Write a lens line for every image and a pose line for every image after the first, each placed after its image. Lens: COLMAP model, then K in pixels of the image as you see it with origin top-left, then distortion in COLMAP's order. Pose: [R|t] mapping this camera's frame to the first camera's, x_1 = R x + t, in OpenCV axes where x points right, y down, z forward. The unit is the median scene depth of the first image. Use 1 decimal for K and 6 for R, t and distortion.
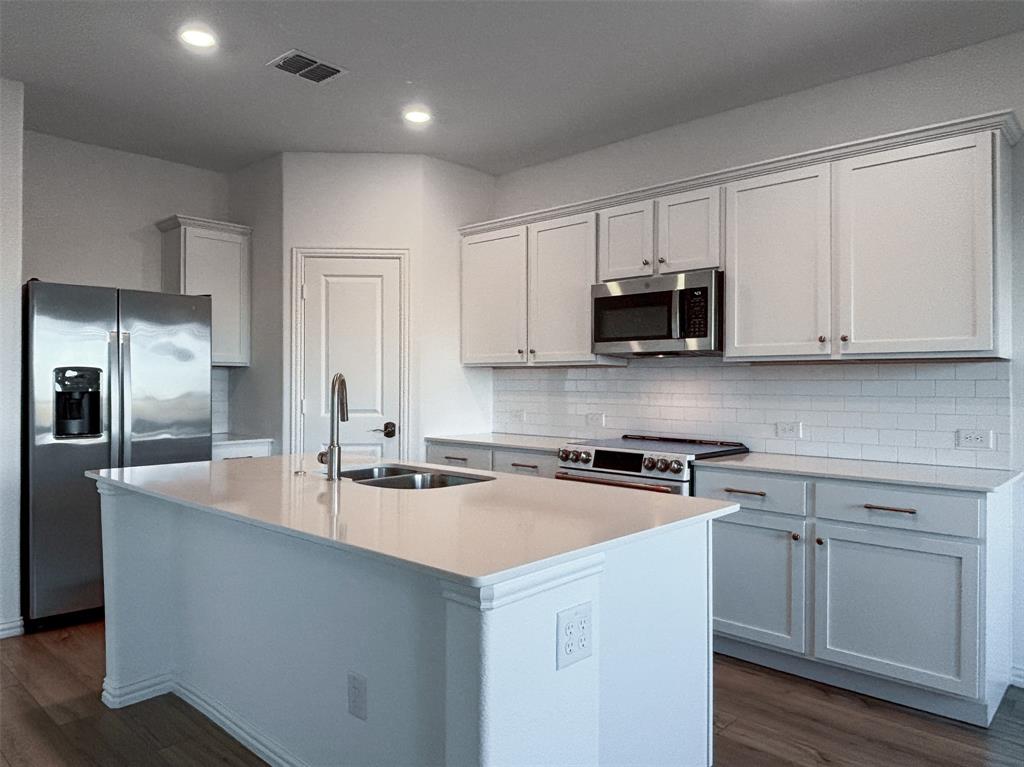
lens RADIAL K [[693.1, 0, 495.9], [0, 693.1, 389.3], [0, 0, 1]] dist [0.024411, -0.020939]
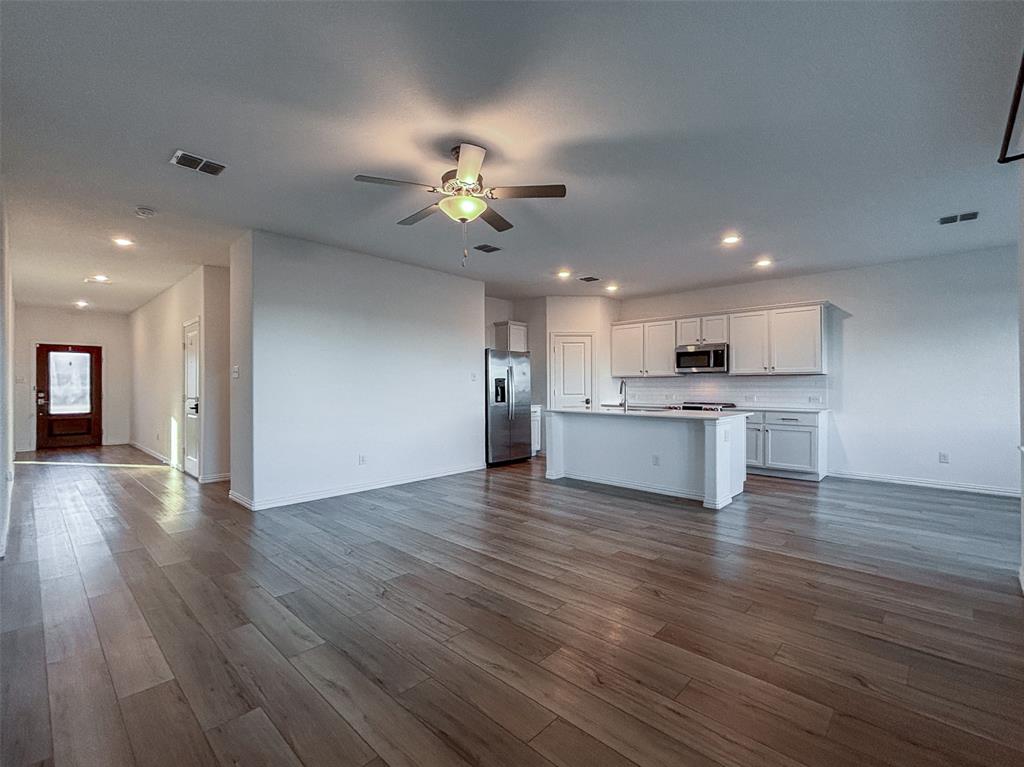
lens RADIAL K [[446.5, 0, 493.6], [0, 446.5, 390.8], [0, 0, 1]] dist [-0.001109, 0.000689]
pose [[0.999685, -0.004383, -0.024698, -0.566460], [0.004378, 0.999990, -0.000248, 0.020409], [0.024698, 0.000139, 0.999695, -0.831024]]
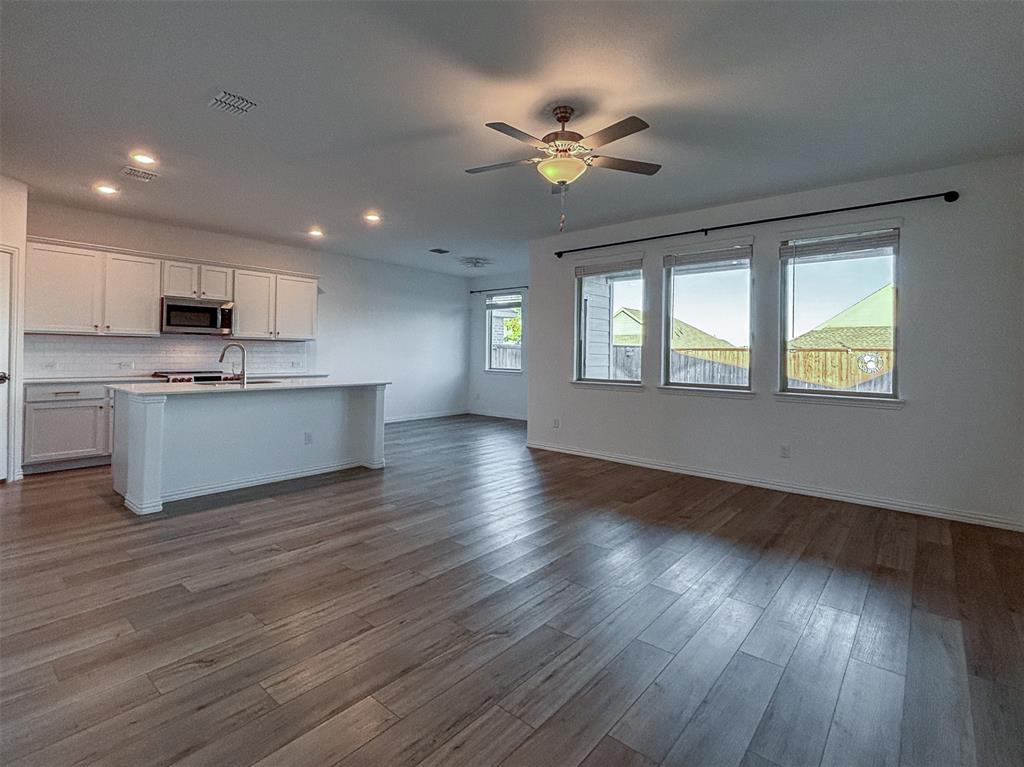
lens RADIAL K [[497.2, 0, 523.7], [0, 497.2, 351.6], [0, 0, 1]] dist [-0.008960, -0.000367]
pose [[-0.084627, 0.000035, 0.996413, -1.457461], [-0.004601, 0.999989, -0.000426, 0.003753], [-0.996402, -0.004621, -0.084626, 0.078566]]
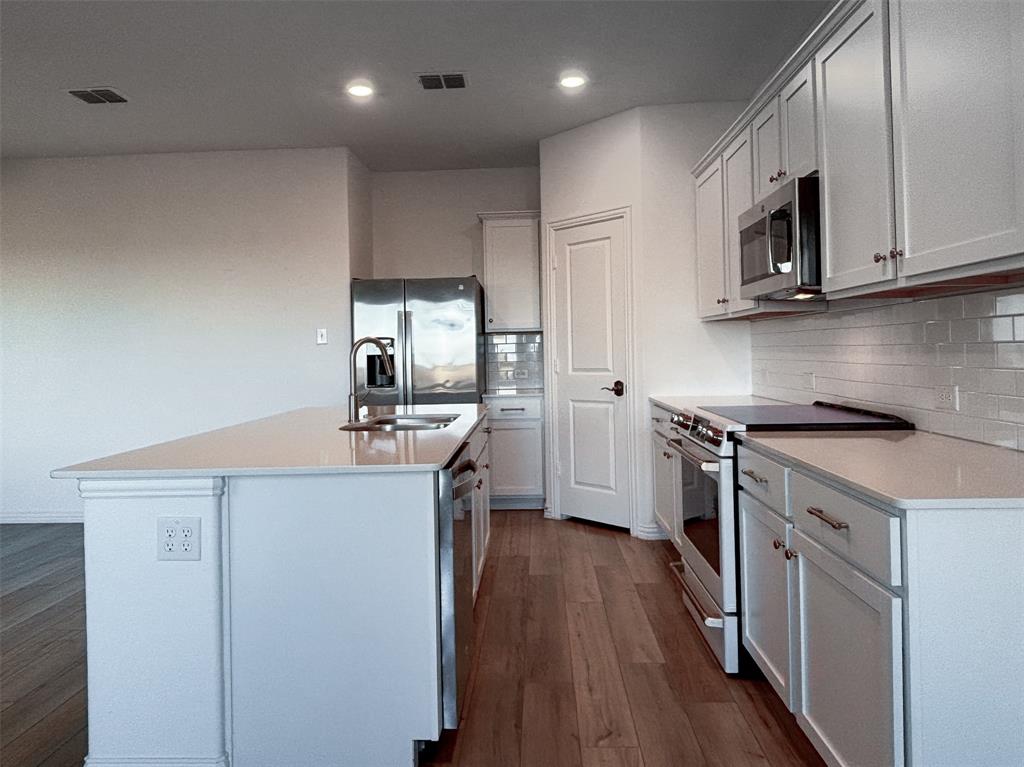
lens RADIAL K [[693.1, 0, 492.1], [0, 693.1, 348.3], [0, 0, 1]] dist [0.024411, -0.020939]
pose [[0.658193, -0.022015, -0.752528, 0.592135], [0.017332, 0.999751, -0.014087, 0.013290], [0.752650, -0.003771, 0.658410, 0.242257]]
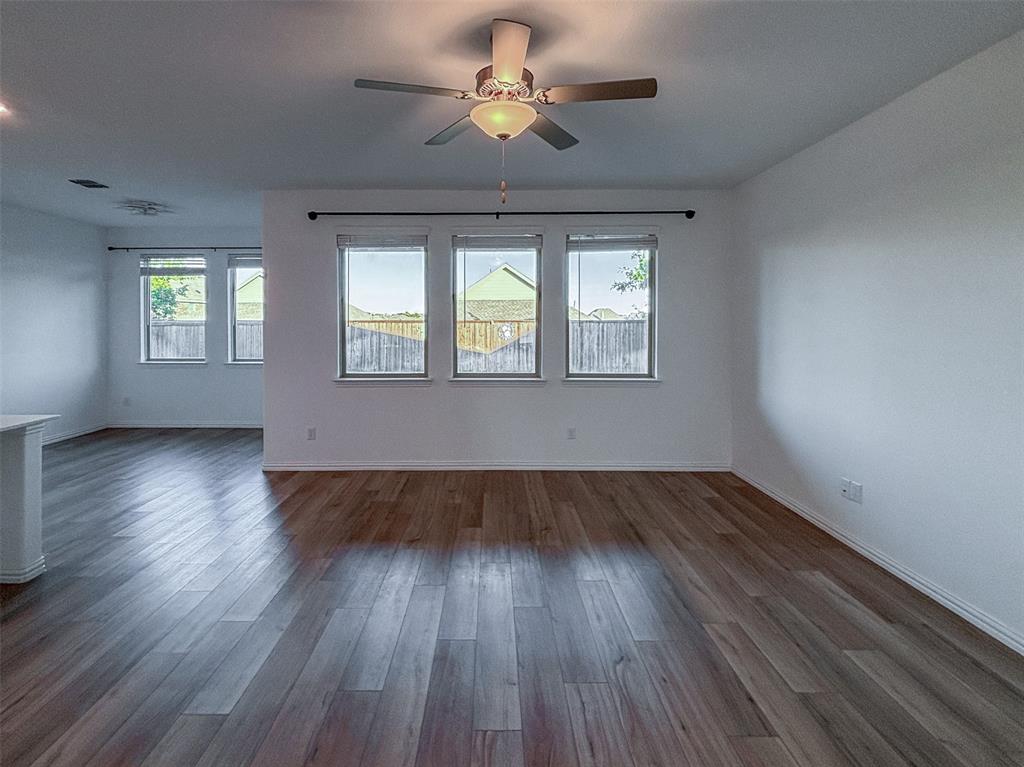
lens RADIAL K [[497.2, 0, 504.2], [0, 497.2, 320.4], [0, 0, 1]] dist [-0.008960, -0.000367]
pose [[-0.703569, -0.001103, 0.710626, -1.063307], [0.002787, 0.999987, 0.004311, -0.057716], [-0.710622, 0.005013, -0.703557, 0.381255]]
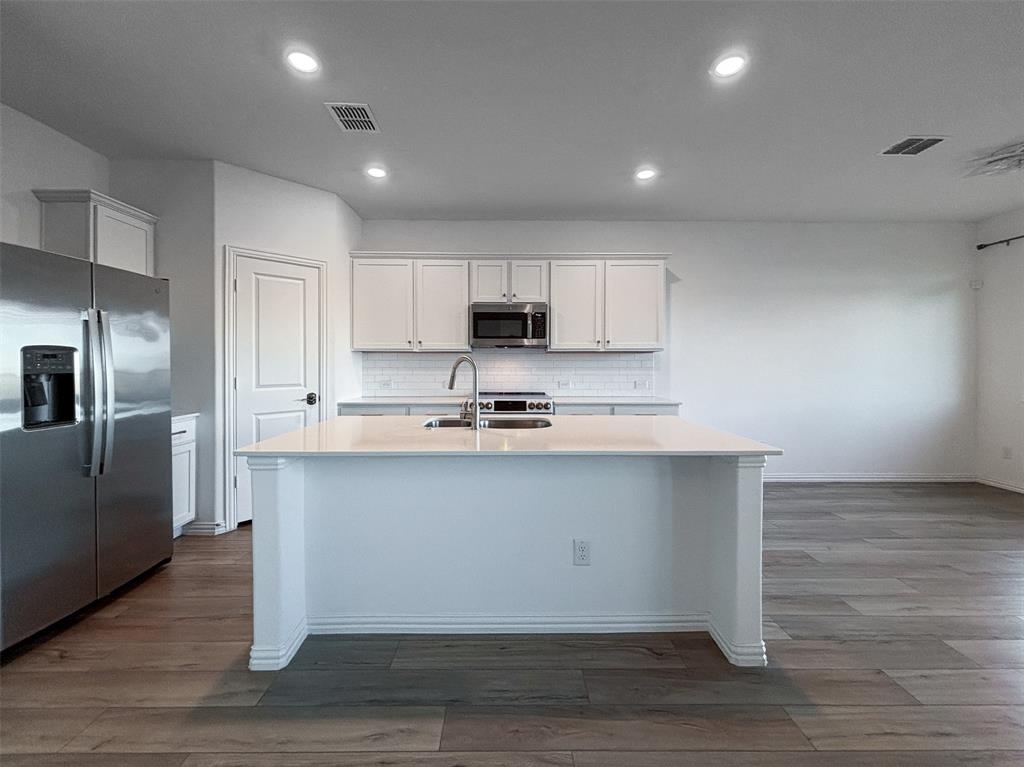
lens RADIAL K [[424.8, 0, 504.9], [0, 424.8, 363.9], [0, 0, 1]] dist [0.000995, -0.000539]
pose [[0.717306, -0.005383, 0.696737, -0.546729], [0.008950, 0.999959, -0.001489, -0.003085], [-0.696700, 0.007304, 0.717325, 0.211720]]
